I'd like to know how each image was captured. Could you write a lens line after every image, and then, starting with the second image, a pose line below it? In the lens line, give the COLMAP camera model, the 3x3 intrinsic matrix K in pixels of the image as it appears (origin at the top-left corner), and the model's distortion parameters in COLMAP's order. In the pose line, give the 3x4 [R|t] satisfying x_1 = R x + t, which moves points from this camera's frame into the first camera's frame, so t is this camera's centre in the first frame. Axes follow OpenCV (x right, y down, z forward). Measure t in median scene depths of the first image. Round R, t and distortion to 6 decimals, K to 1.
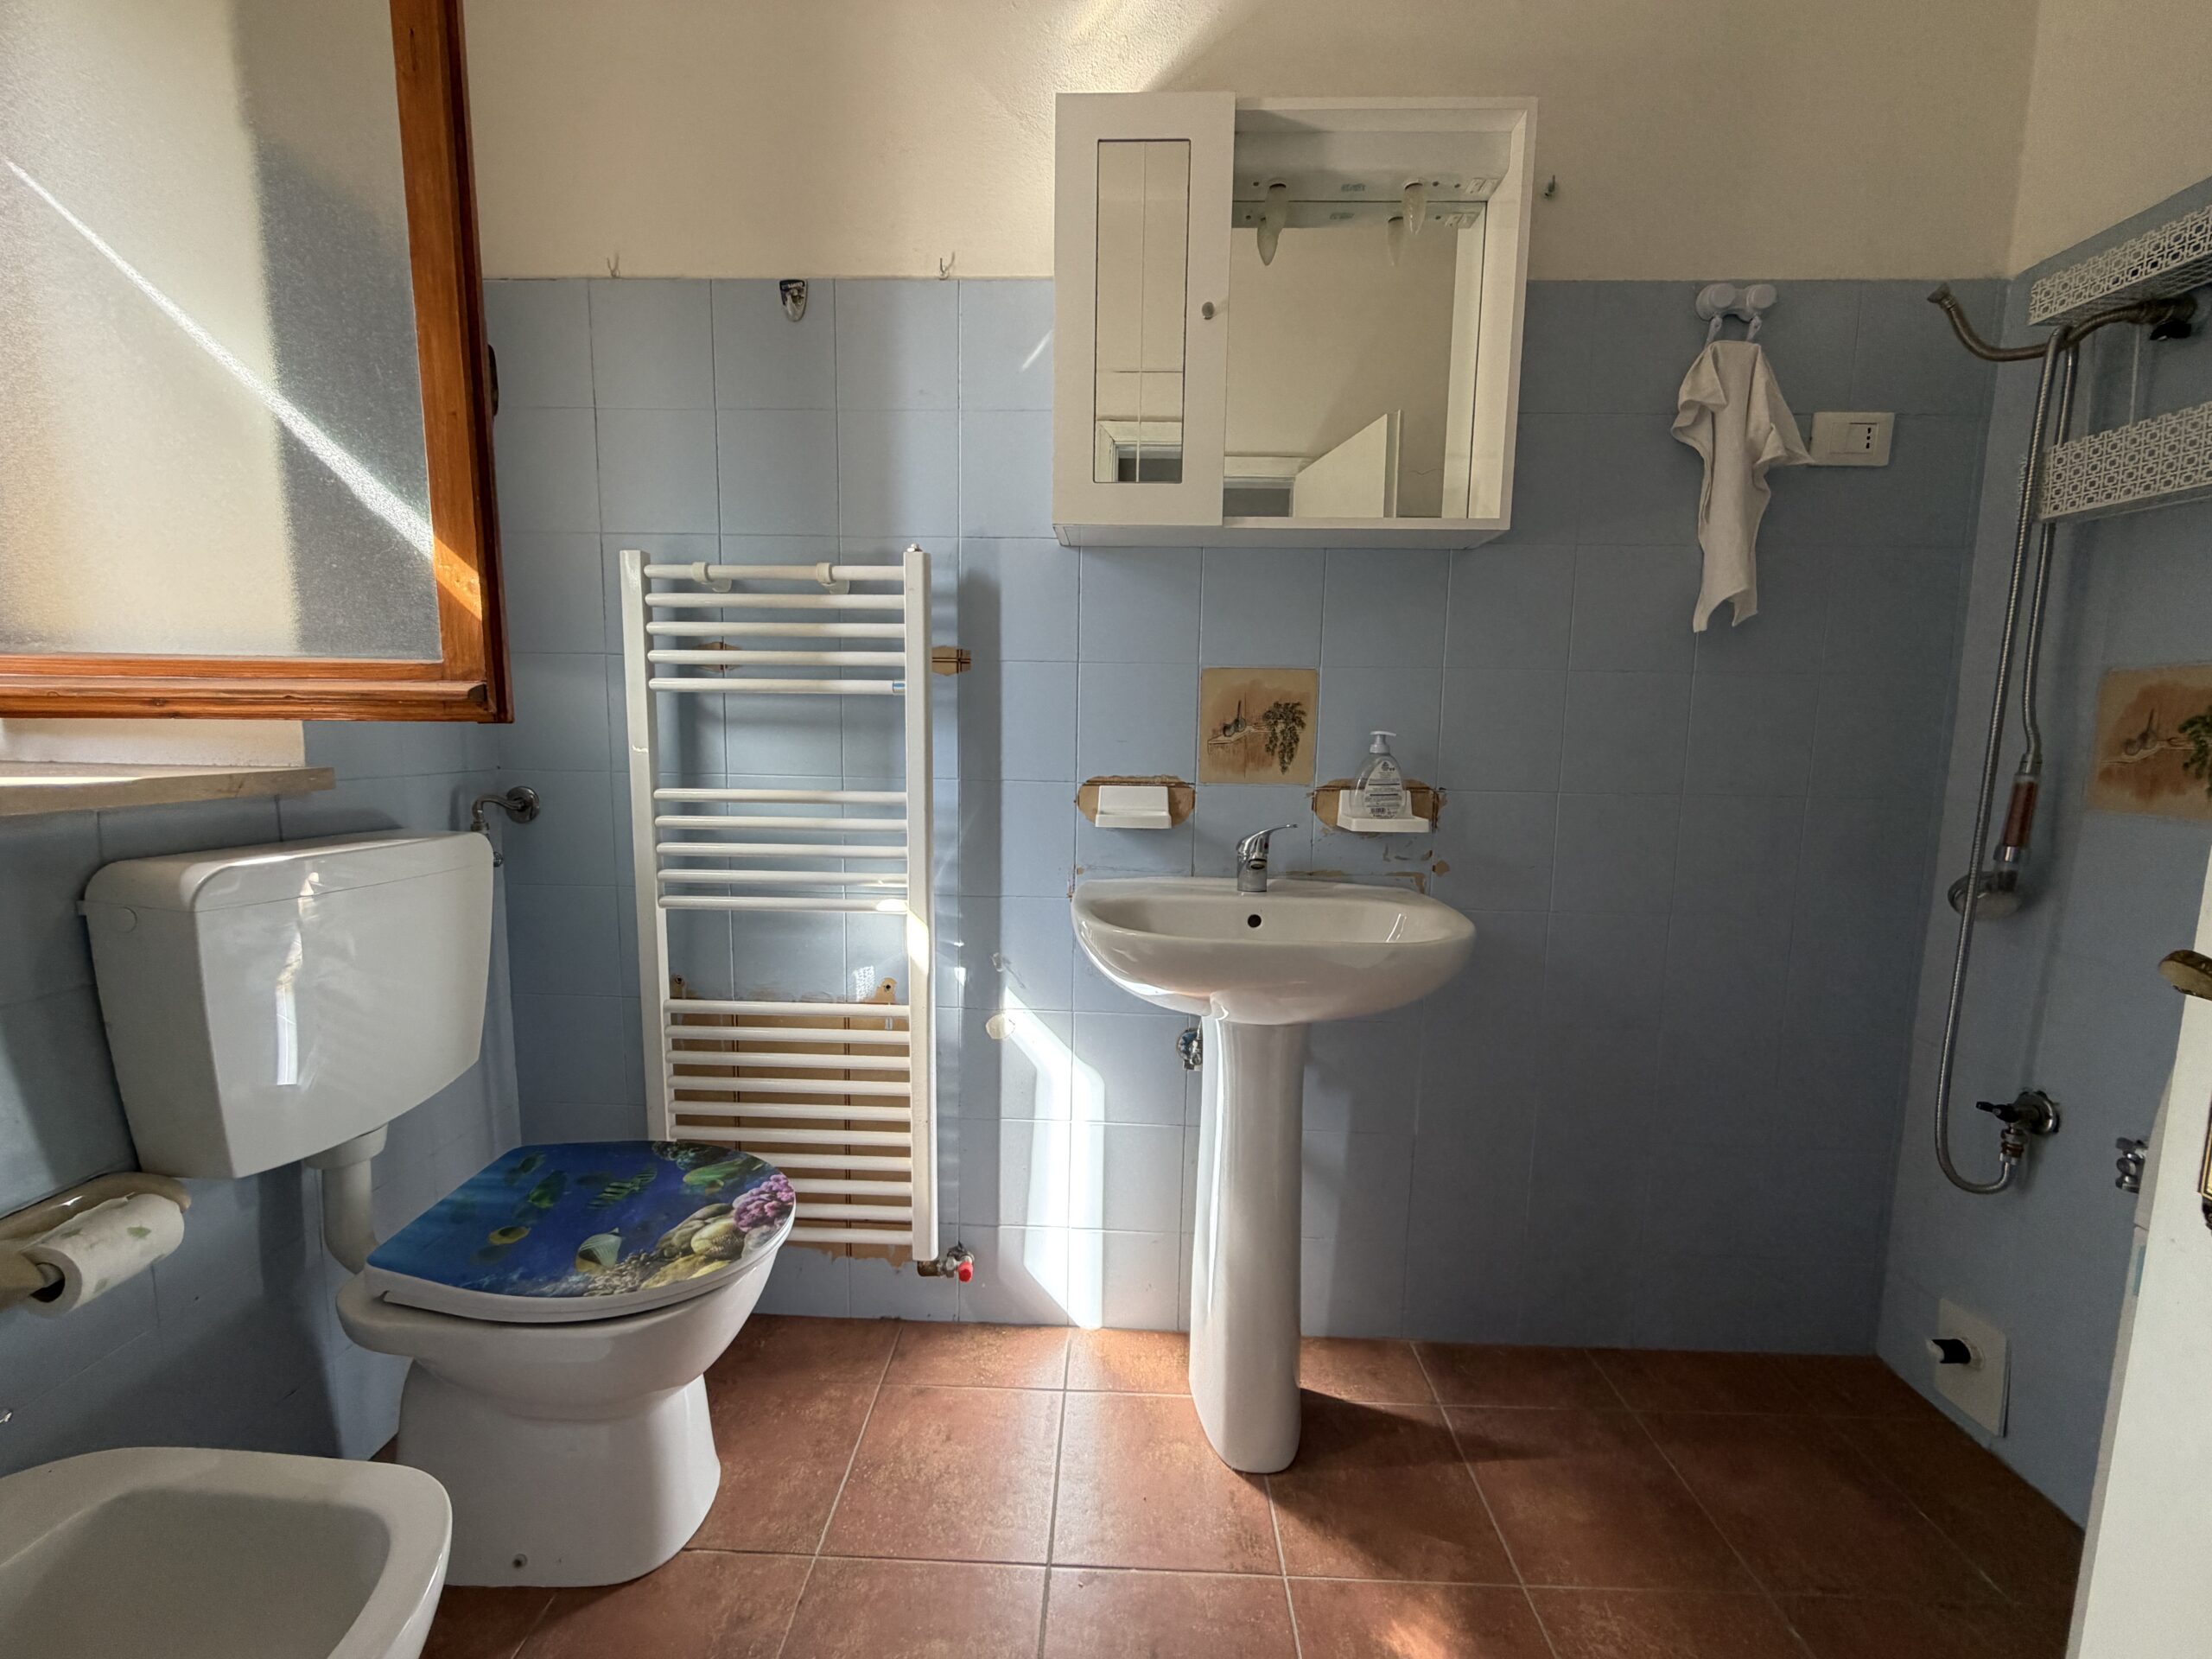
lens RADIAL K [[879.6, 0, 1109.1], [0, 879.6, 838.5], [0, 0, 1]] dist [0.000338, -0.000073]
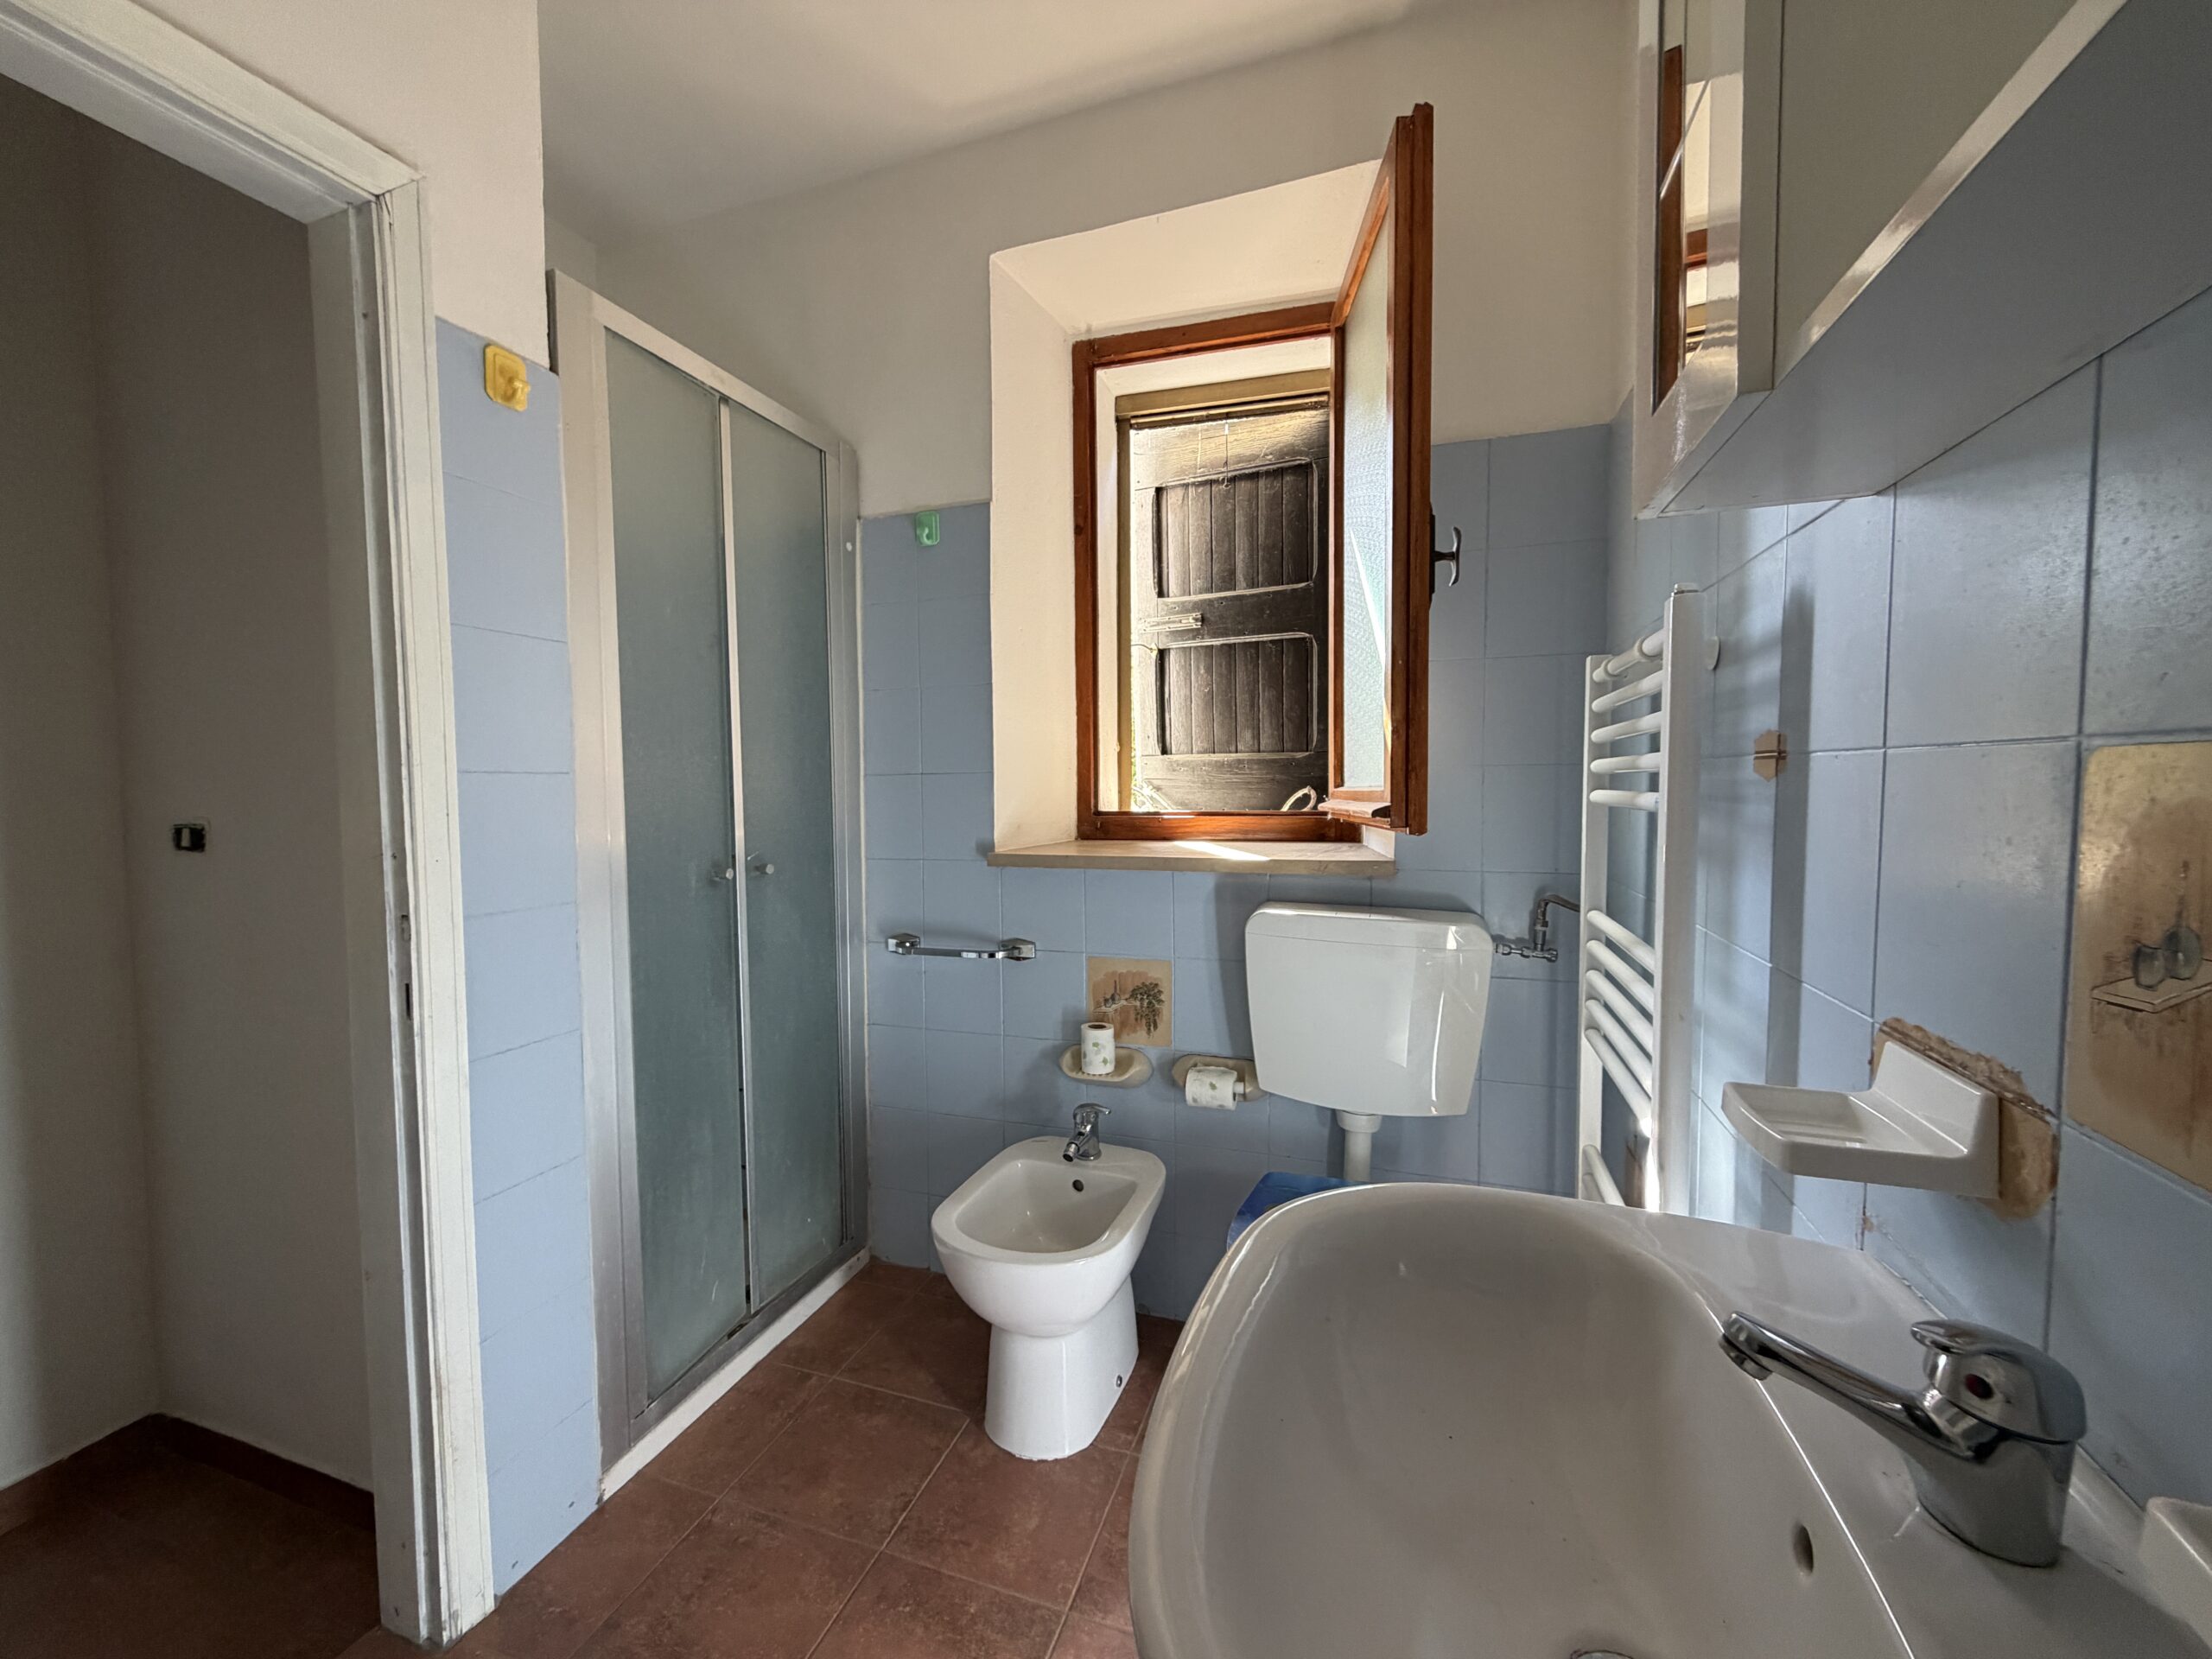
lens RADIAL K [[879.6, 0, 1117.7], [0, 879.6, 825.6], [0, 0, 1]] dist [0.000338, -0.000073]
pose [[-0.288702, 0.038704, -0.956636, 0.497259], [-0.107205, 0.991592, 0.072471, -0.152815], [0.951398, 0.123478, -0.282126, 0.762501]]
